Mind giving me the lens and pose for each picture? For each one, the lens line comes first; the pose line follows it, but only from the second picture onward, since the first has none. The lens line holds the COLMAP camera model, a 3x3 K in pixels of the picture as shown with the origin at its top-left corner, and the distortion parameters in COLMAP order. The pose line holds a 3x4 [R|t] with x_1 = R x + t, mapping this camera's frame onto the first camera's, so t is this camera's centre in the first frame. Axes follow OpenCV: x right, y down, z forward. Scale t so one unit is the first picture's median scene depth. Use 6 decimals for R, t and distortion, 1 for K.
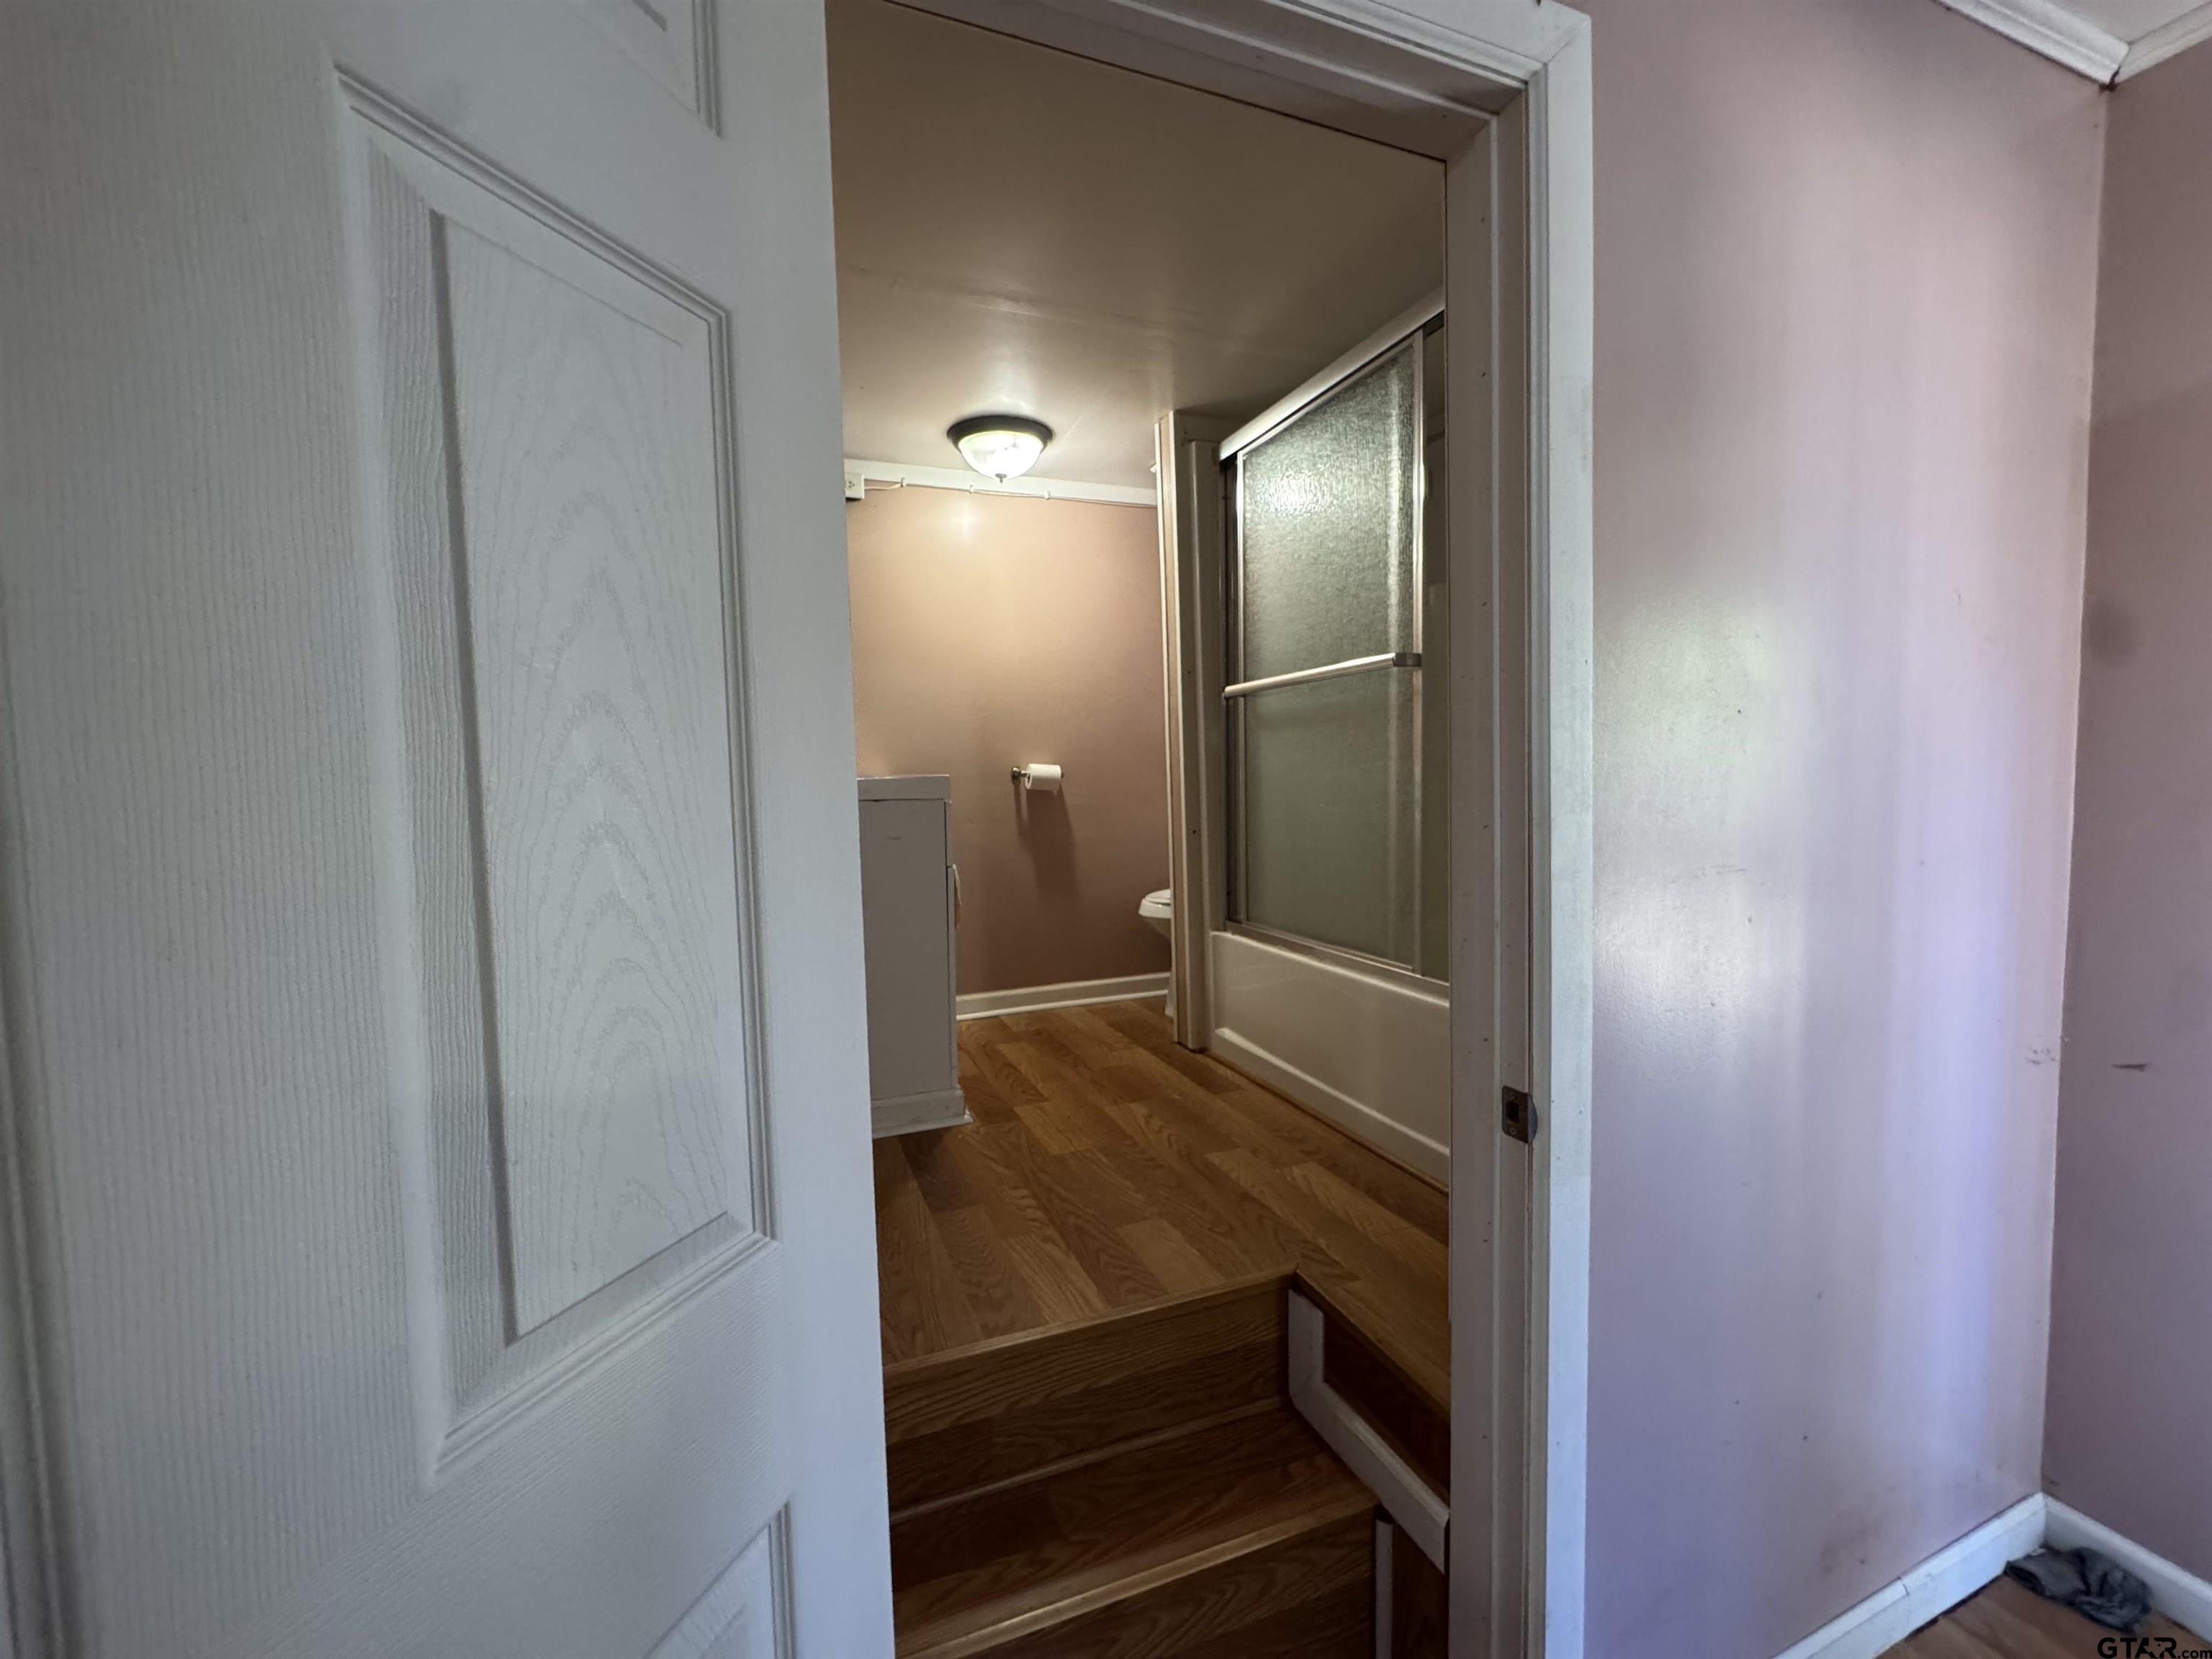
lens RADIAL K [[887.2, 0, 1099.2], [0, 887.2, 827.4], [0, 0, 1]] dist [-0.003947, 0.001021]
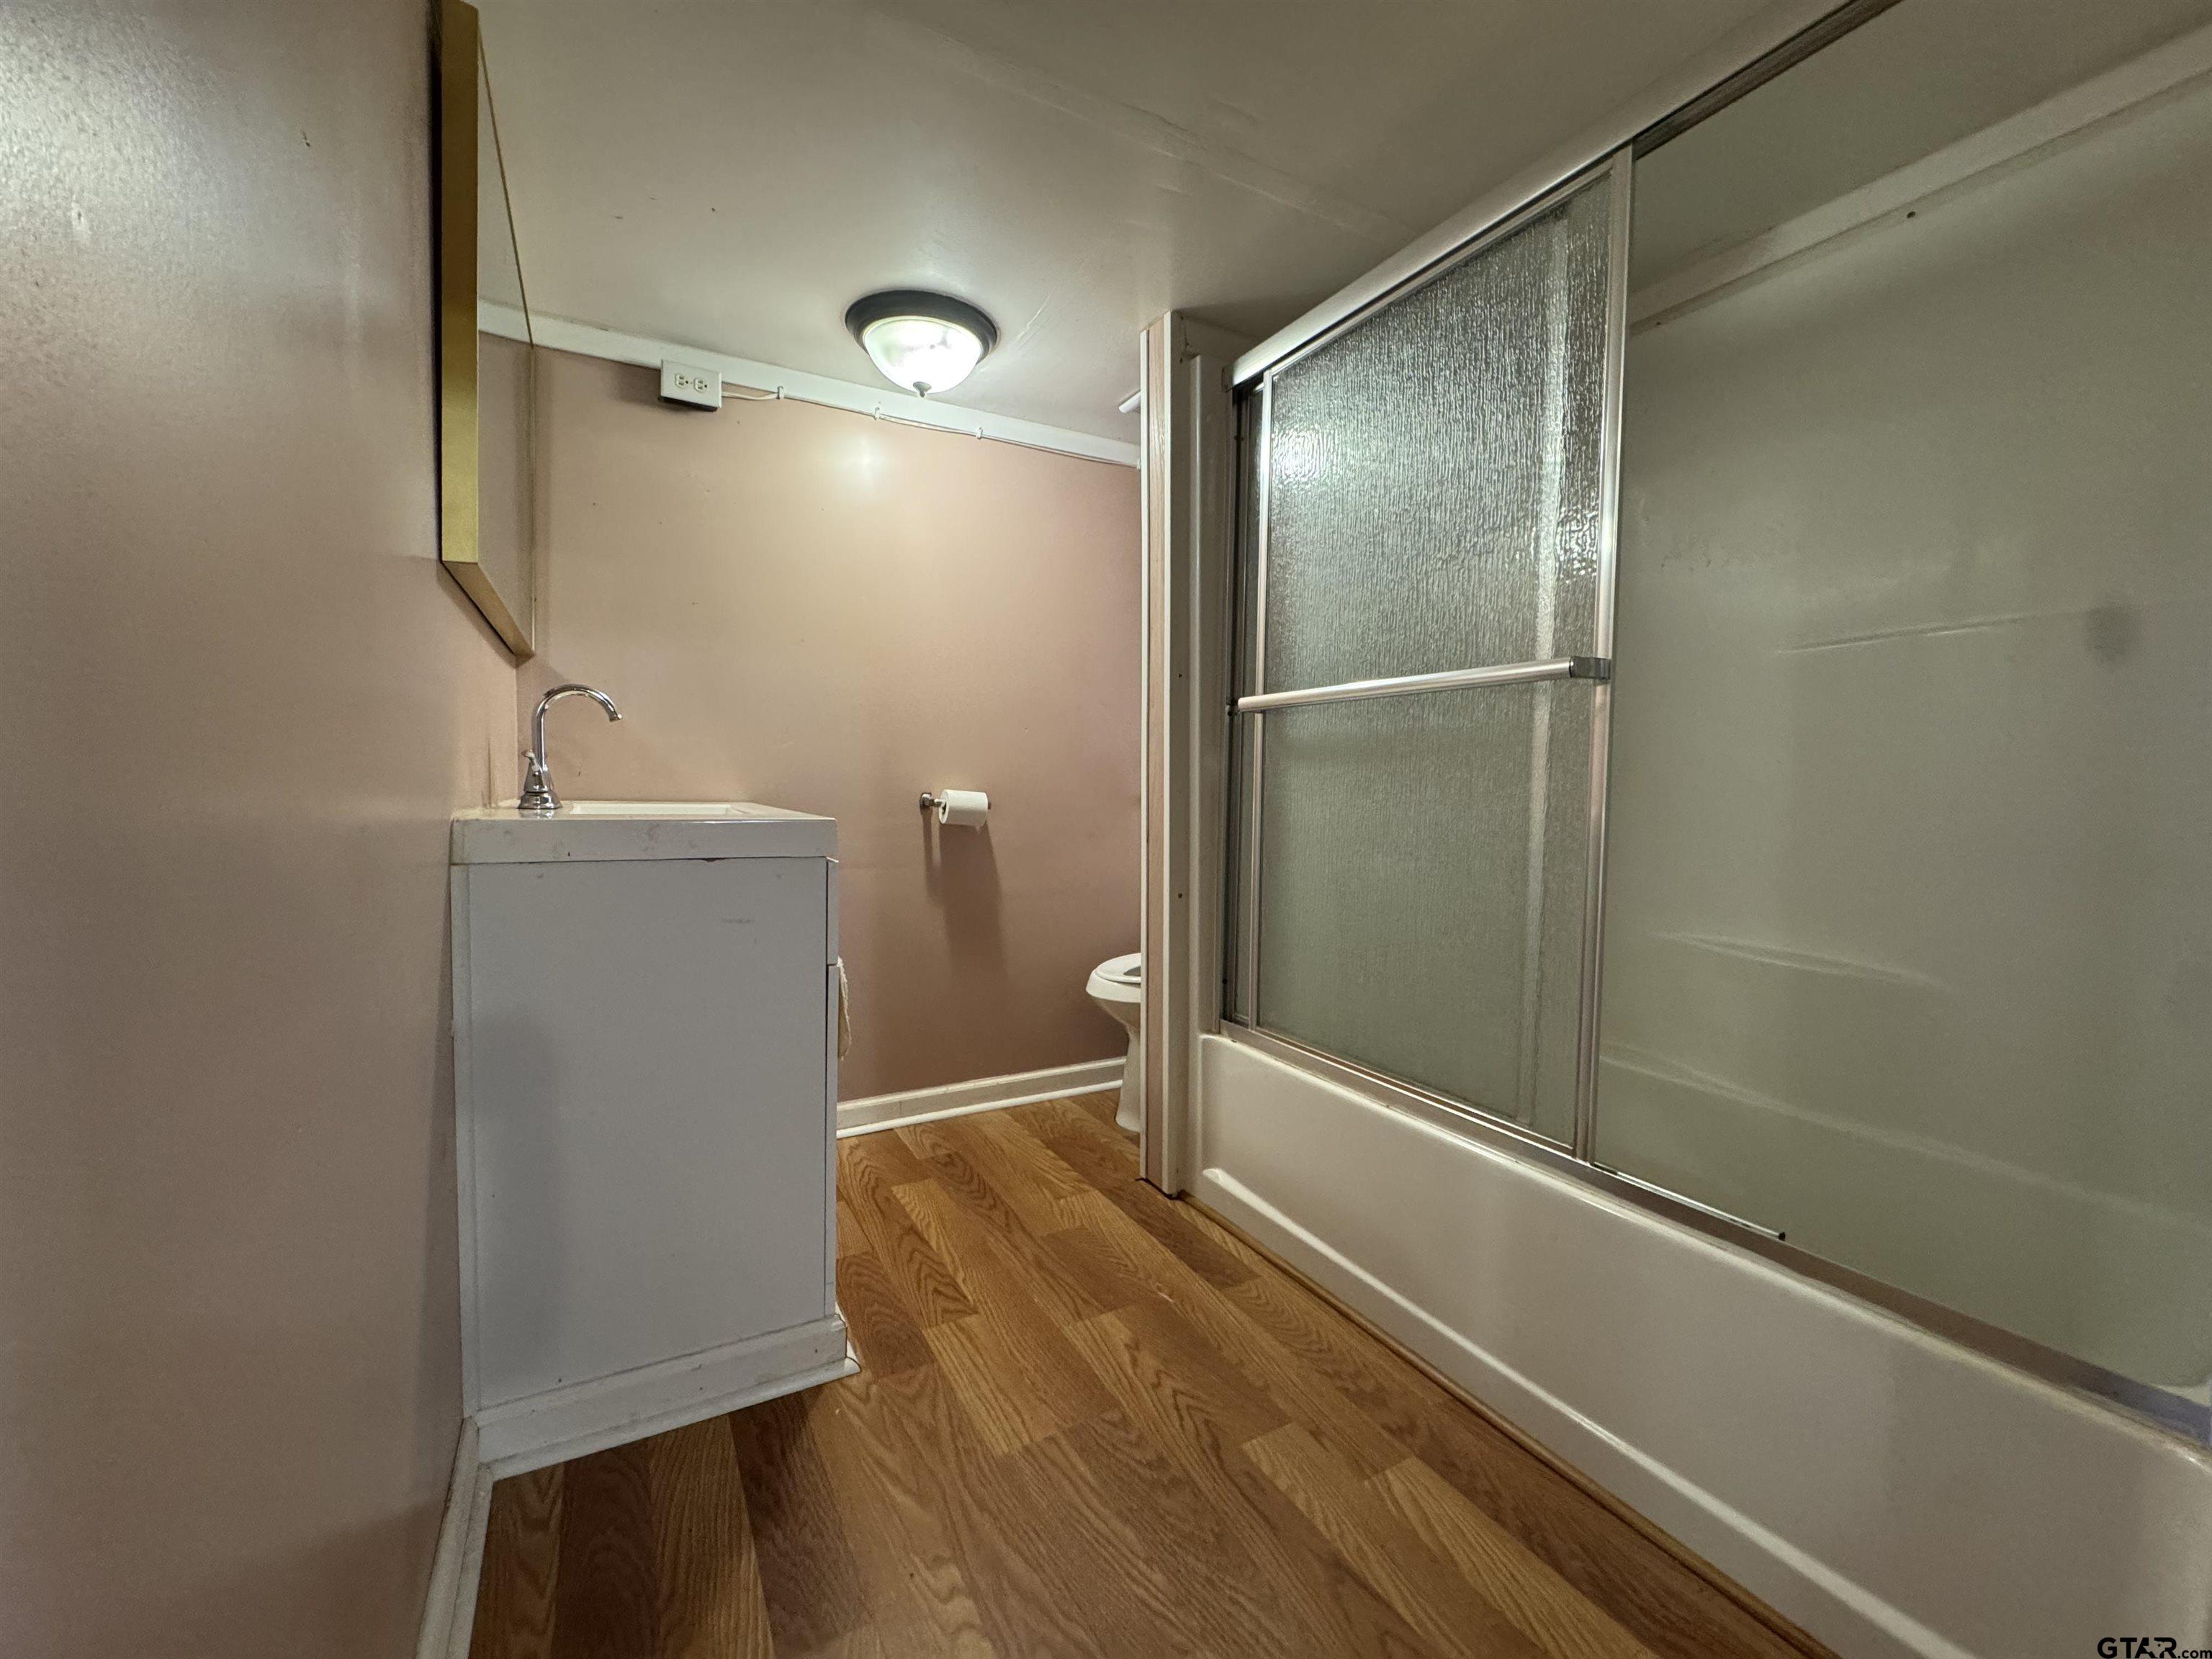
lens RADIAL K [[887.2, 0, 1105.2], [0, 887.2, 829.4], [0, 0, 1]] dist [-0.003947, 0.001021]
pose [[0.991039, 0.026315, 0.130958, -0.052574], [-0.025131, 0.999627, -0.010683, -0.042301], [-0.131190, 0.007296, 0.991330, 0.300222]]
